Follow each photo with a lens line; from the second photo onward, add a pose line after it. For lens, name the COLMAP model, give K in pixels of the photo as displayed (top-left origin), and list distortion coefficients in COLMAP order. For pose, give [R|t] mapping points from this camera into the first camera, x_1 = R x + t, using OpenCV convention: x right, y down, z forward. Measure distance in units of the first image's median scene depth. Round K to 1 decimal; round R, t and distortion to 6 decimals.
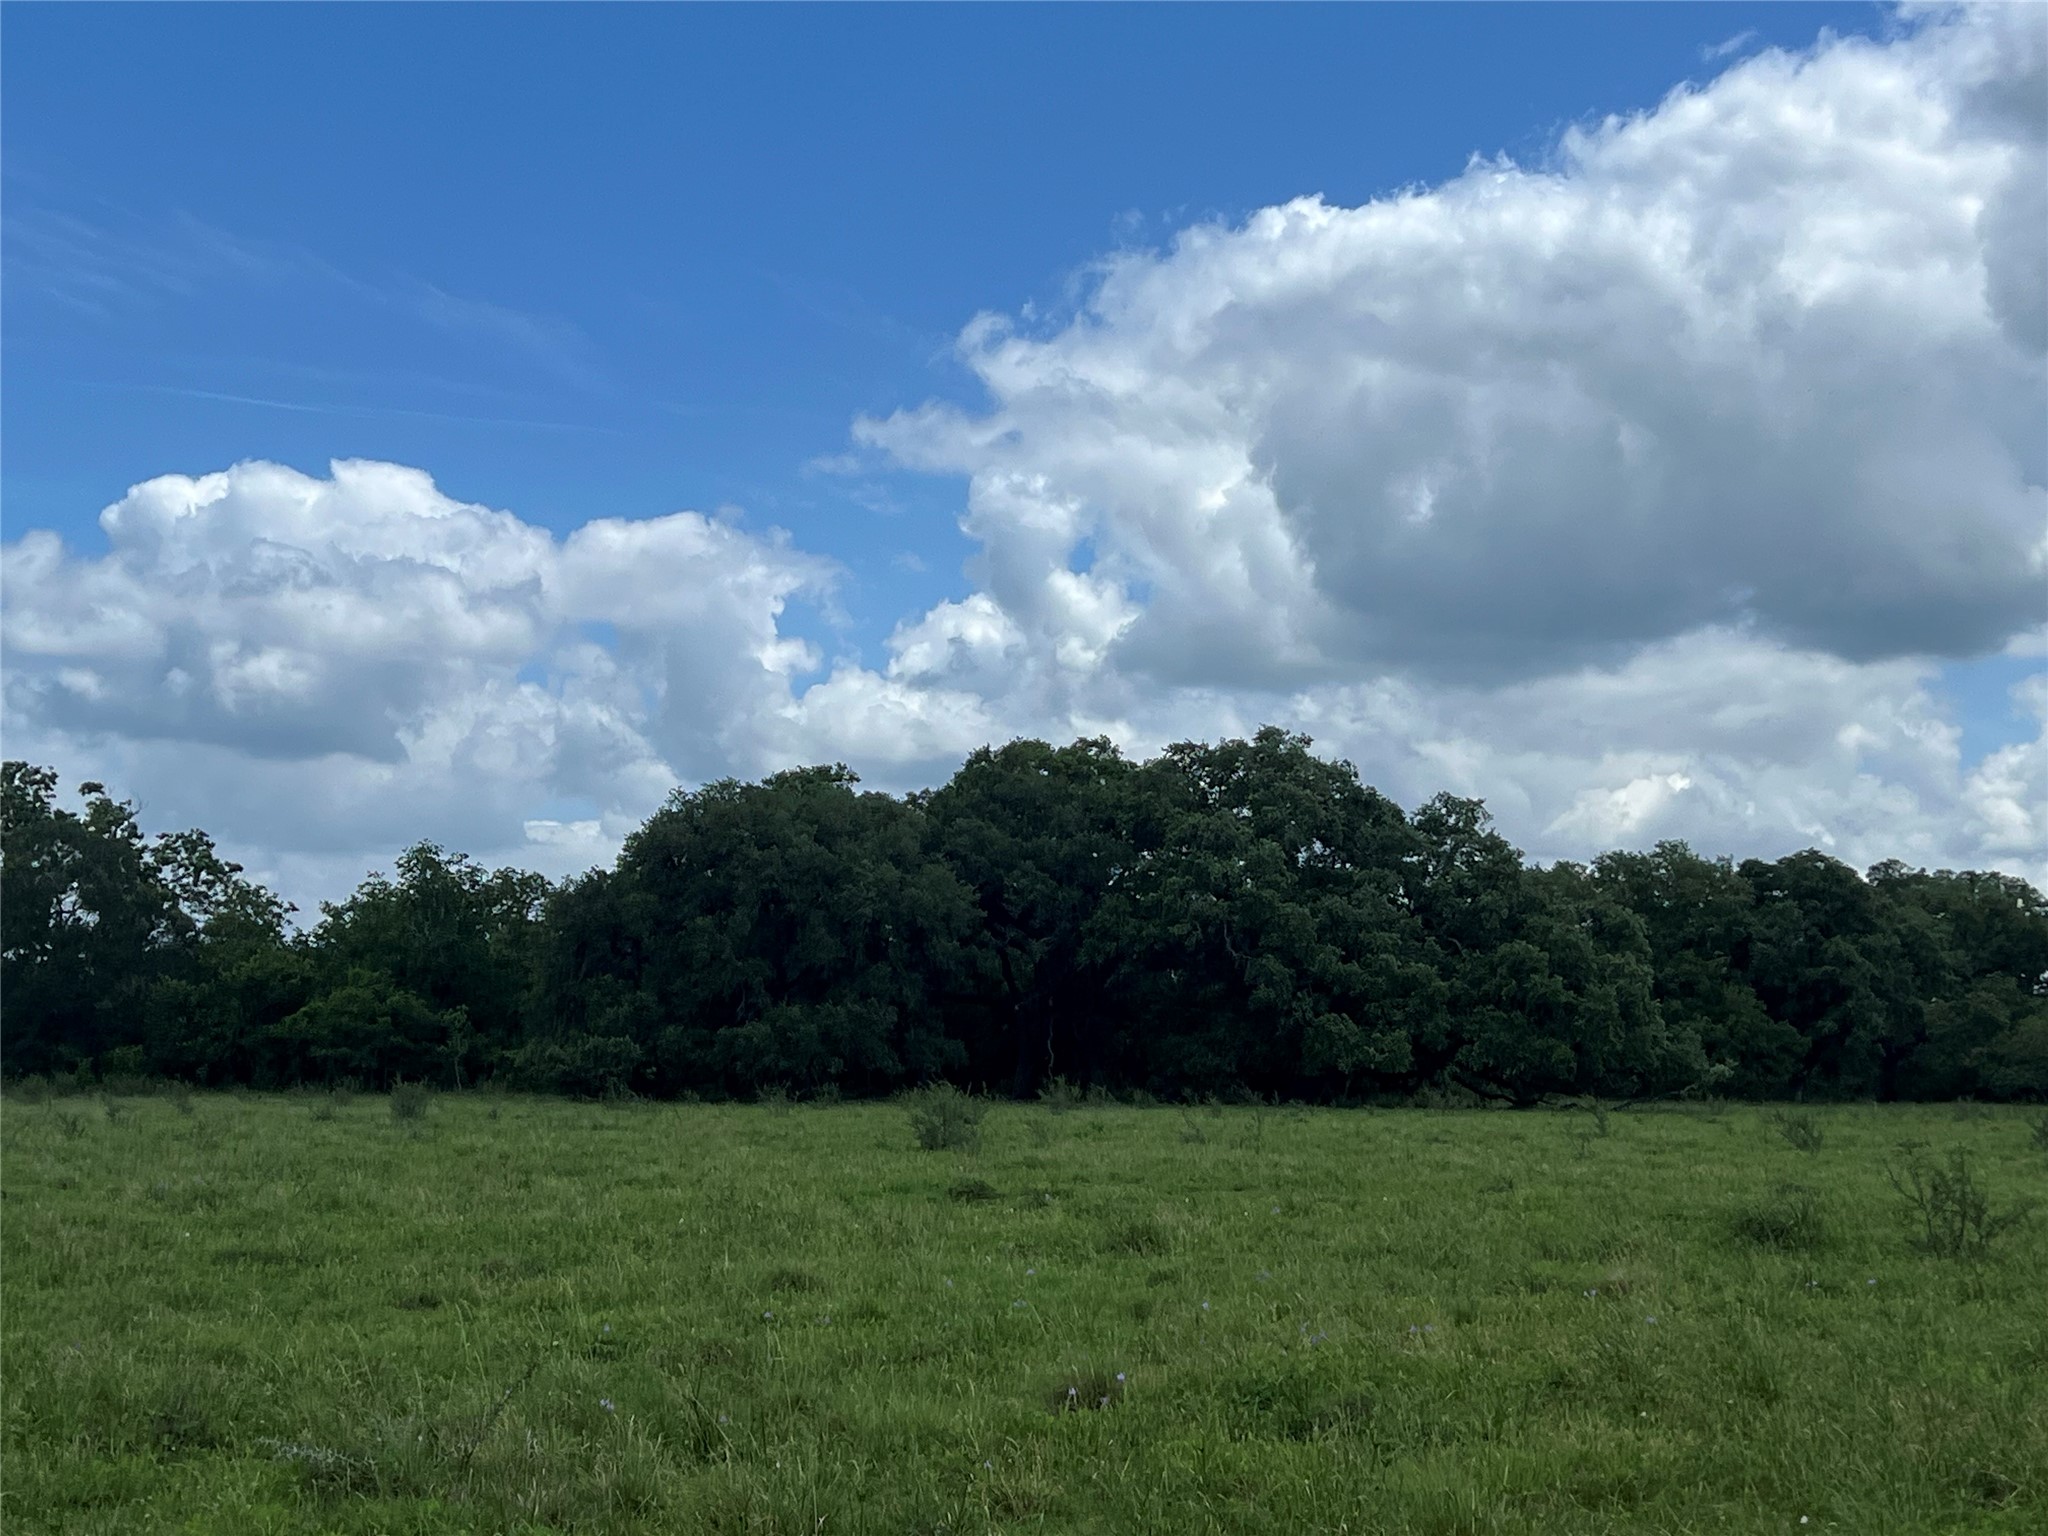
lens RADIAL K [[3117.6, 0, 1024.0], [0, 3117.6, 768.0], [0, 0, 1]] dist [0.113605, 0.003282]
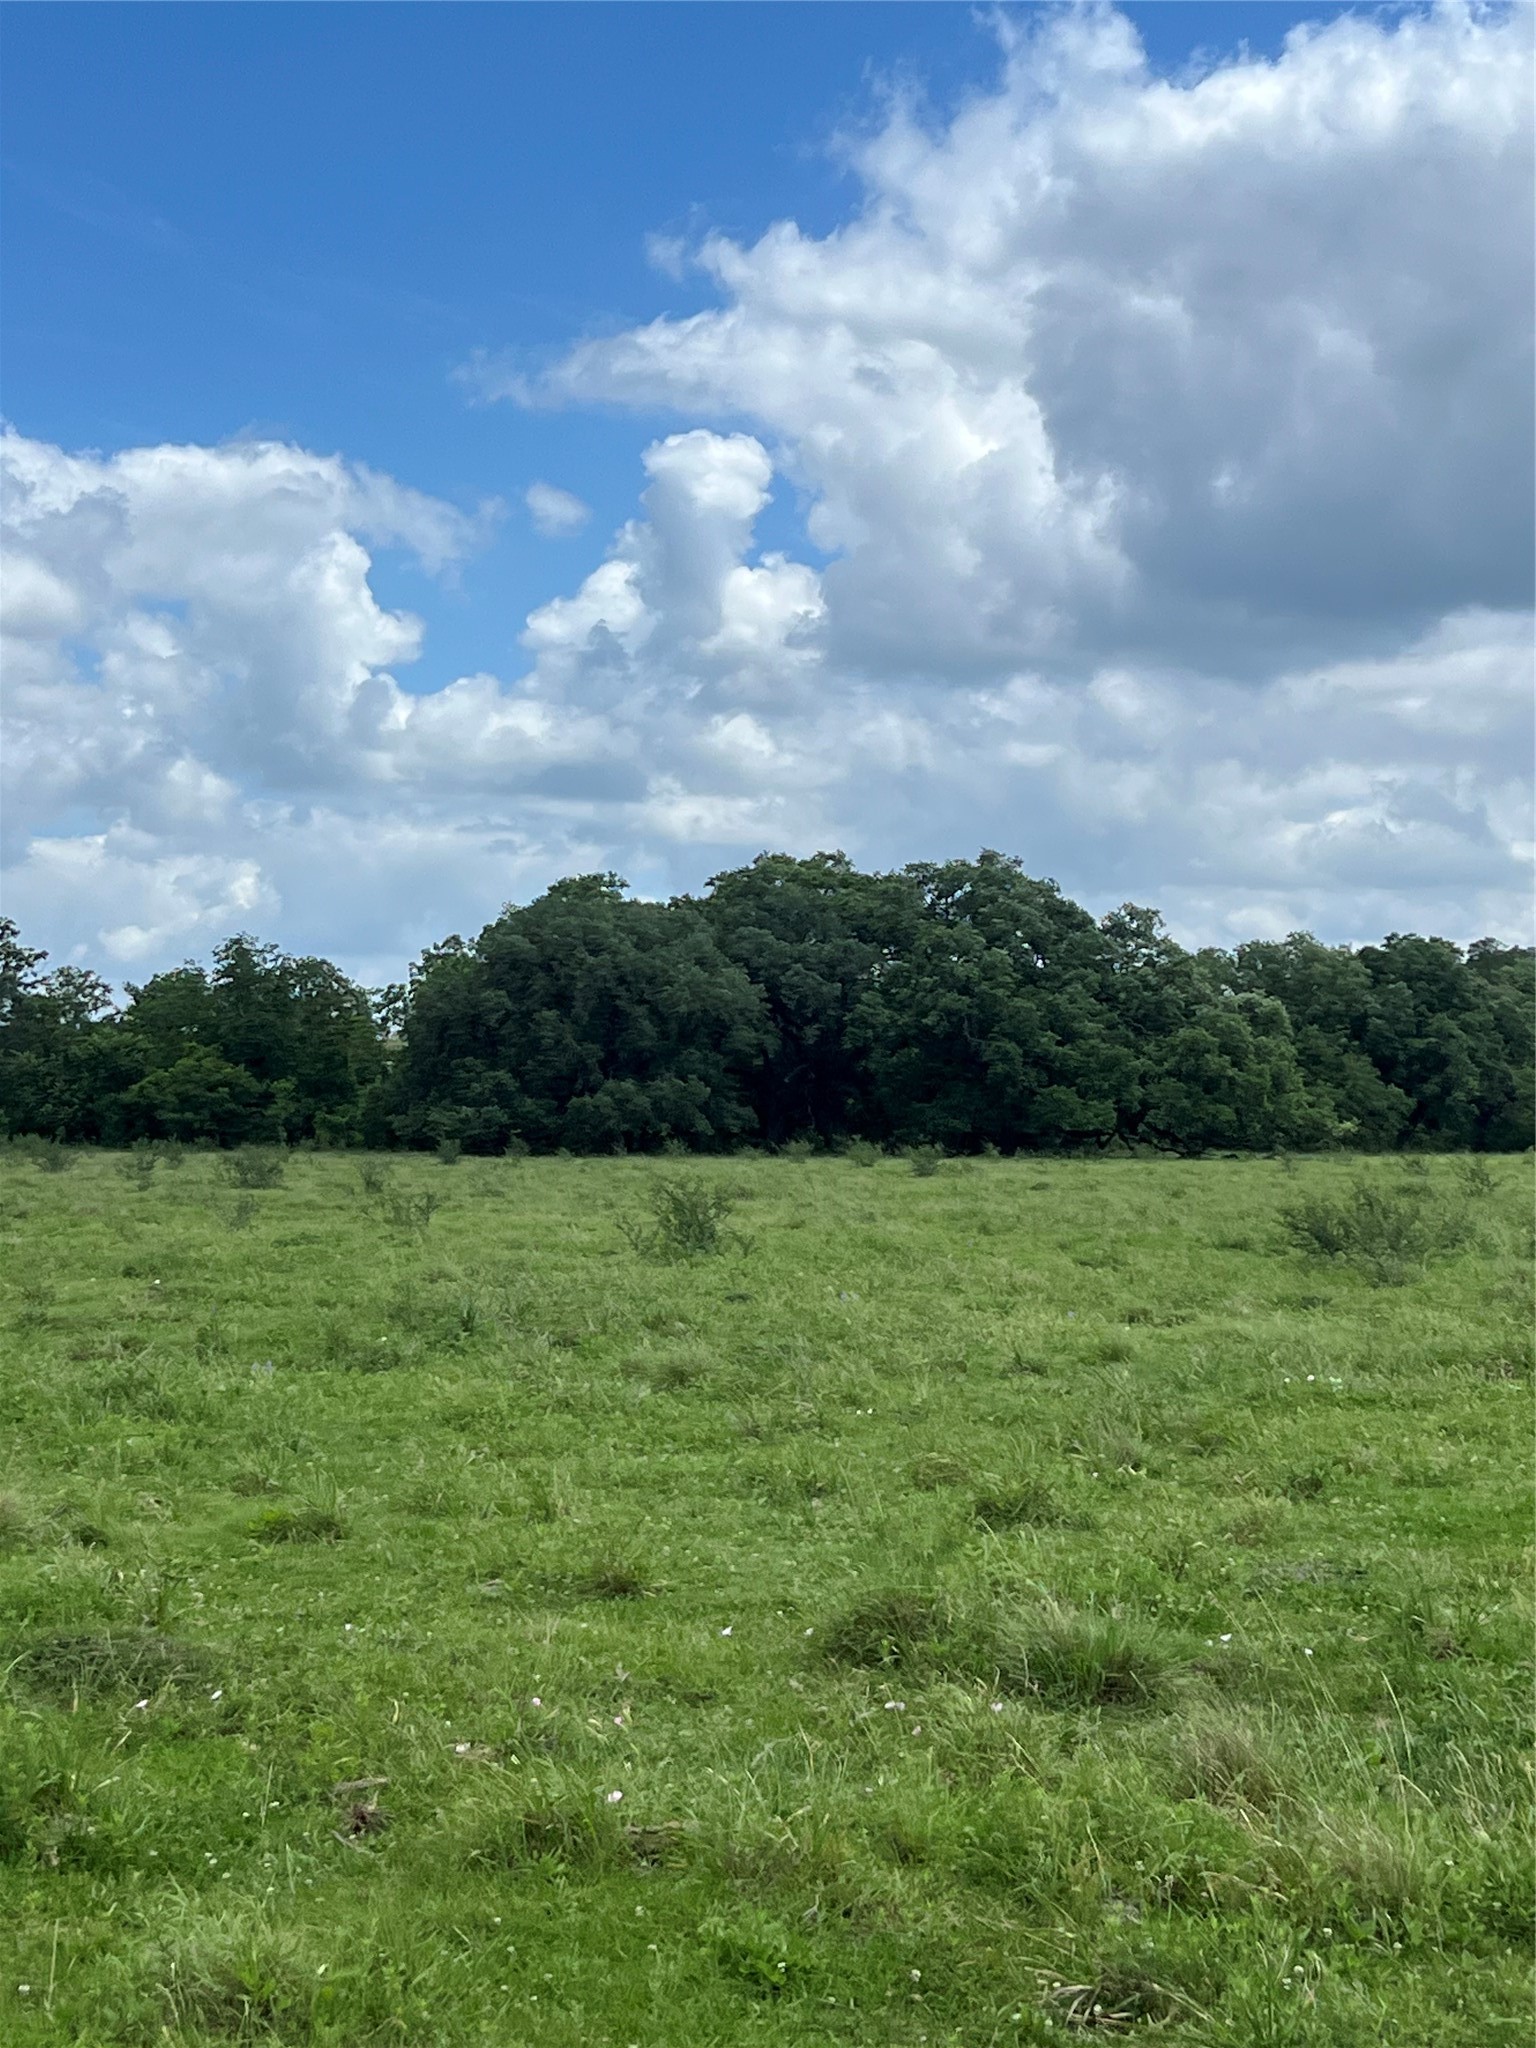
lens RADIAL K [[3490.7, 0, 768.0], [0, 3490.7, 1024.0], [0, 0, 1]] dist [0.044889, 0.051440]
pose [[0.997963, -0.000611, 0.063791, -0.092141], [-0.003665, 0.997753, 0.066895, -0.035558], [-0.063689, -0.066993, 0.995719, -0.348881]]
